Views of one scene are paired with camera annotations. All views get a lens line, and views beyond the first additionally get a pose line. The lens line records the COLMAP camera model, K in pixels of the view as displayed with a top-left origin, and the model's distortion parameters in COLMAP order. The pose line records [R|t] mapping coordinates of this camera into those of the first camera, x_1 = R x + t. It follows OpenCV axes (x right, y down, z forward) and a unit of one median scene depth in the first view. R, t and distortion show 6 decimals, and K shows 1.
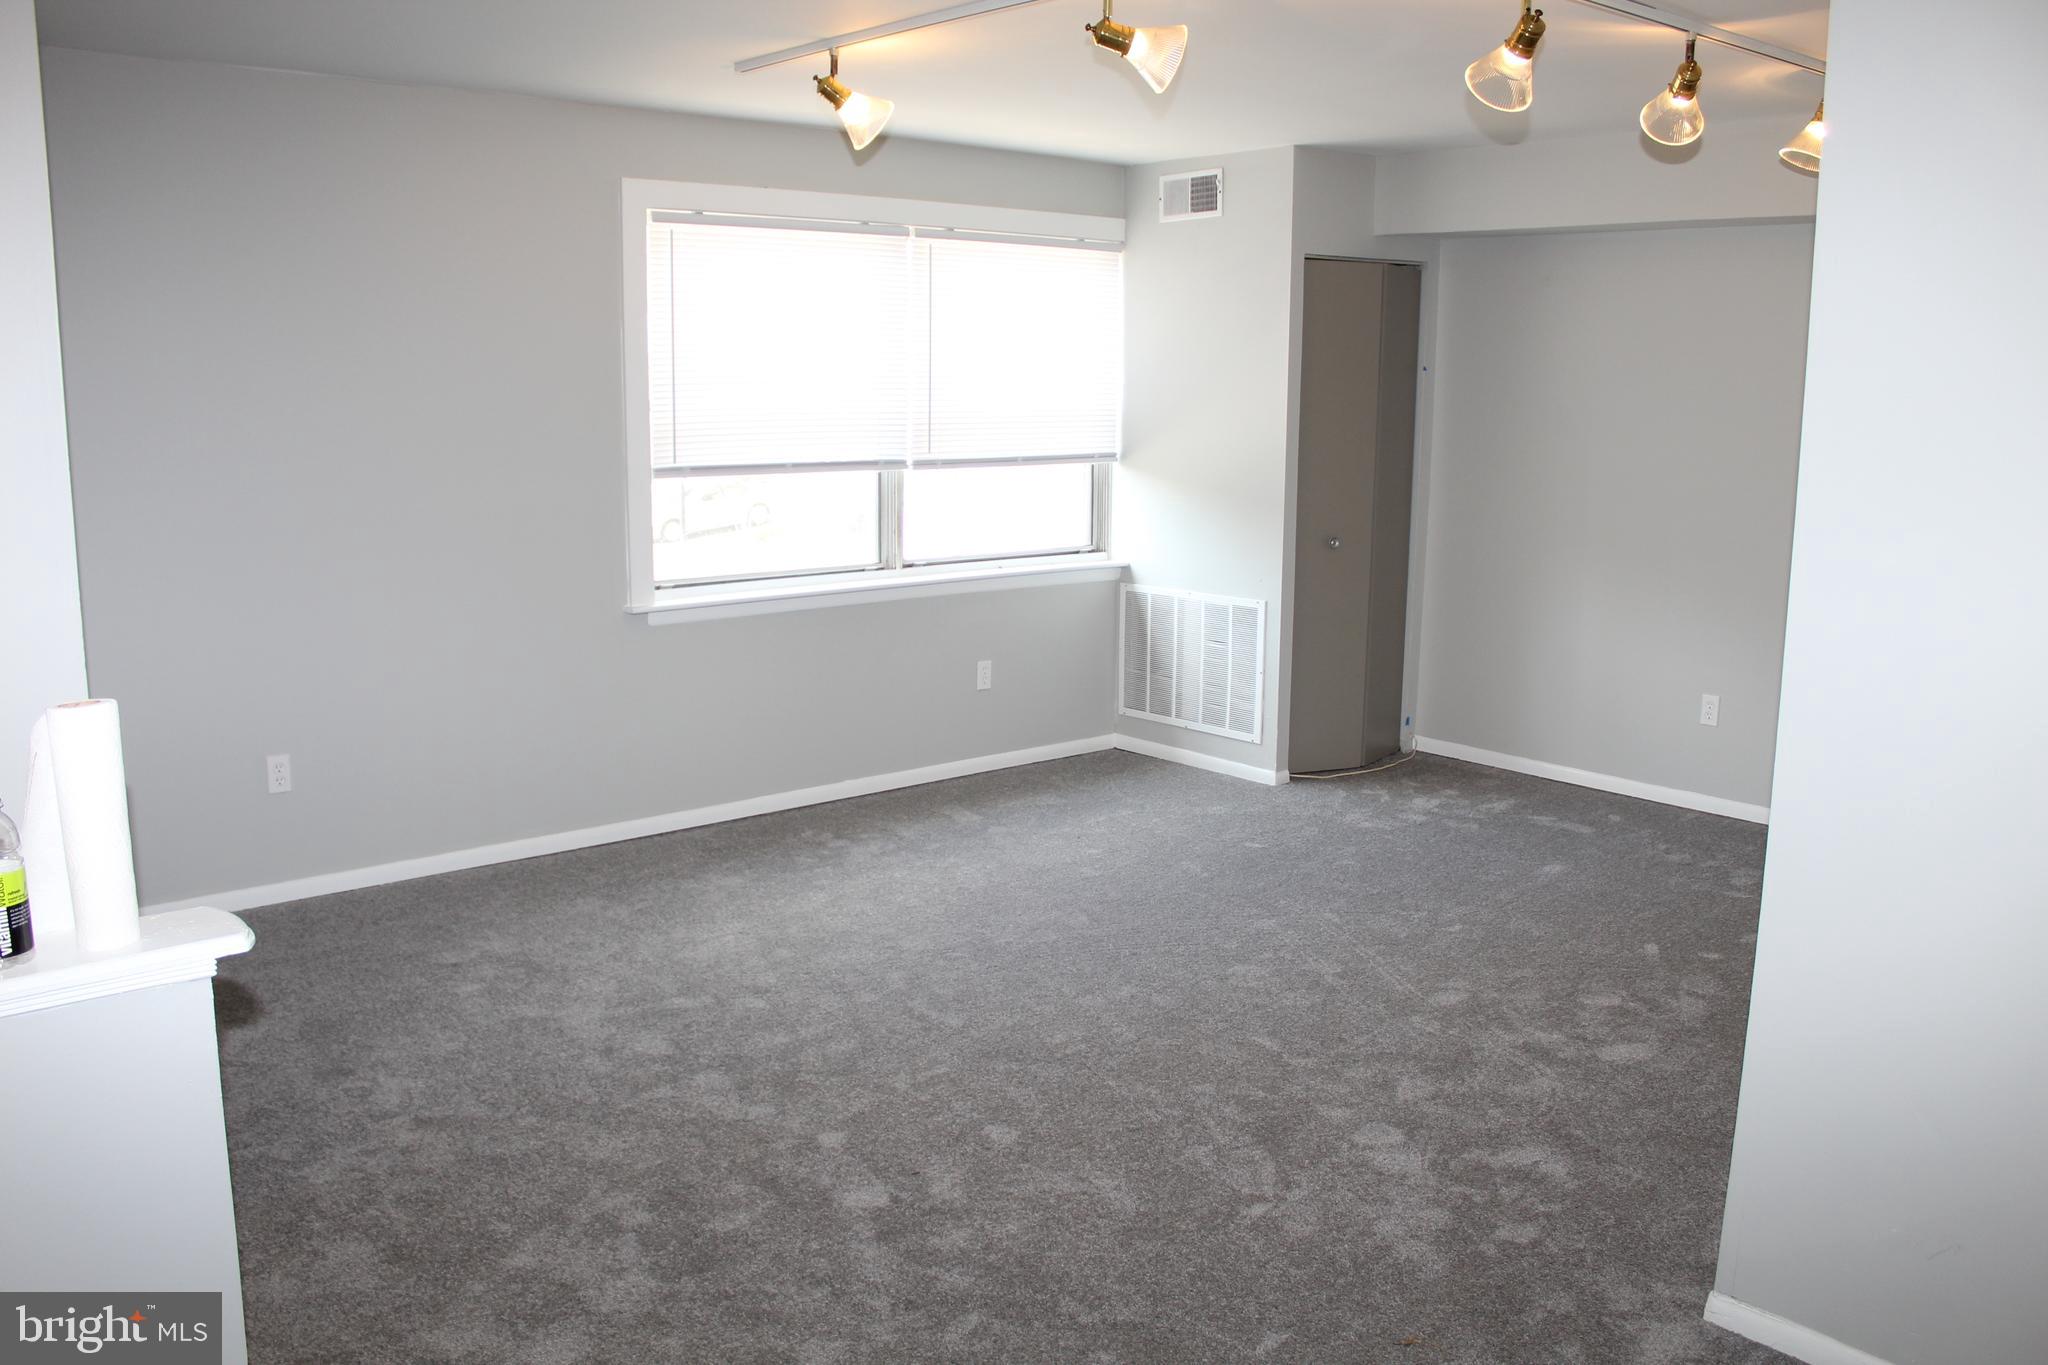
lens RADIAL K [[1698.1, 0, 1023.5], [0, 1698.1, 681.0], [0, 0, 1]] dist [-0.071630, 0.008203]
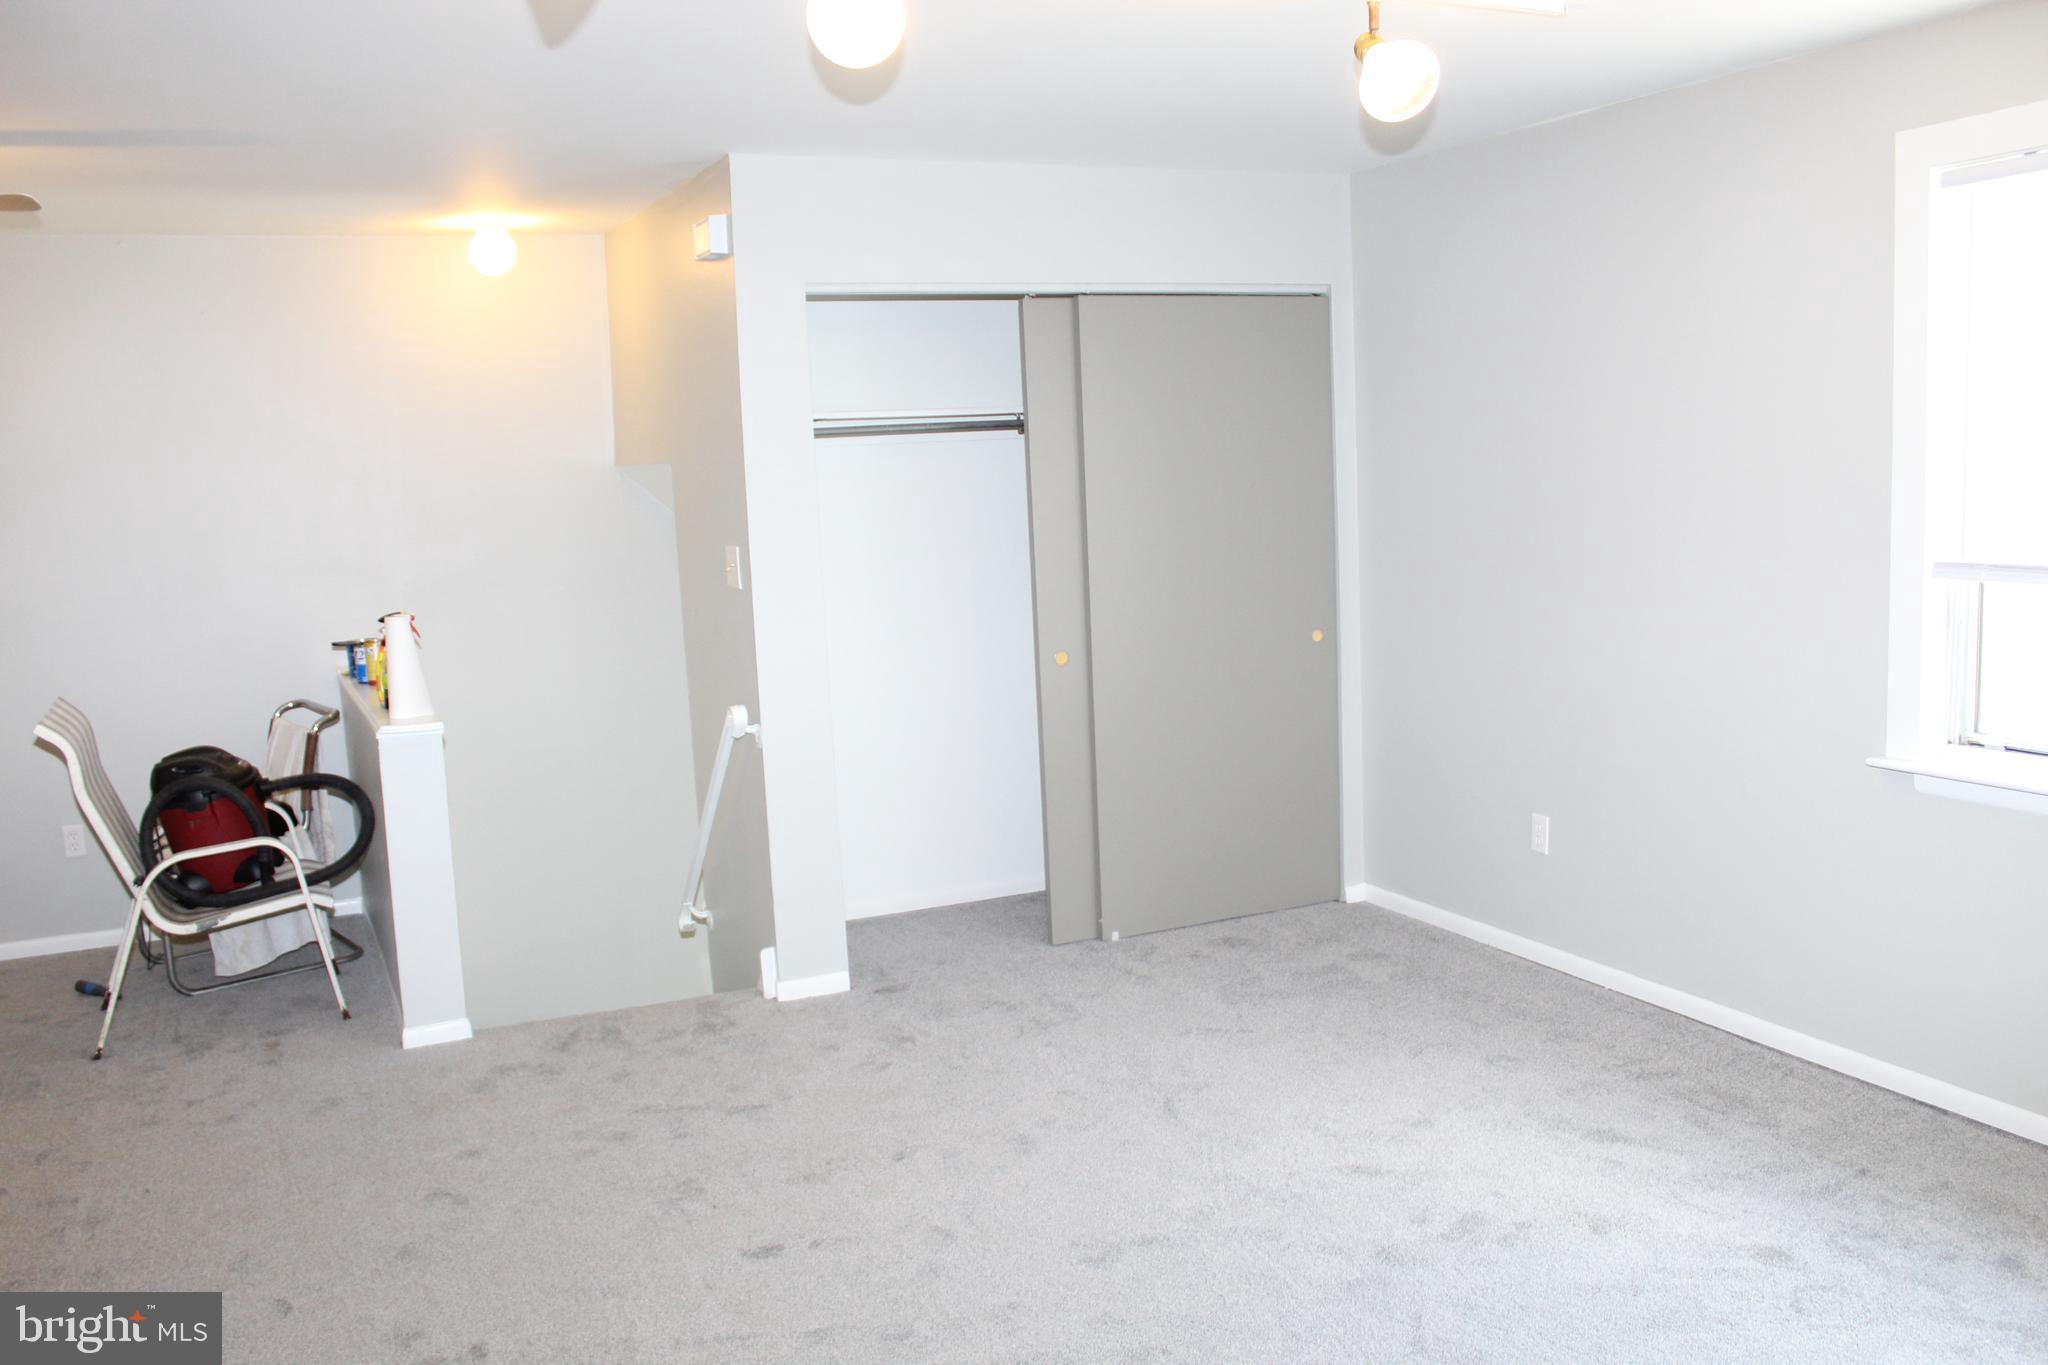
lens RADIAL K [[1698.1, 0, 1023.0], [0, 1698.1, 685.7], [0, 0, 1]] dist [-0.071630, 0.008203]
pose [[-0.274269, 0.133601, -0.952327, 0.517879], [-0.132999, 0.975516, 0.175157, -0.148047], [0.952411, 0.174699, -0.249785, 0.851881]]
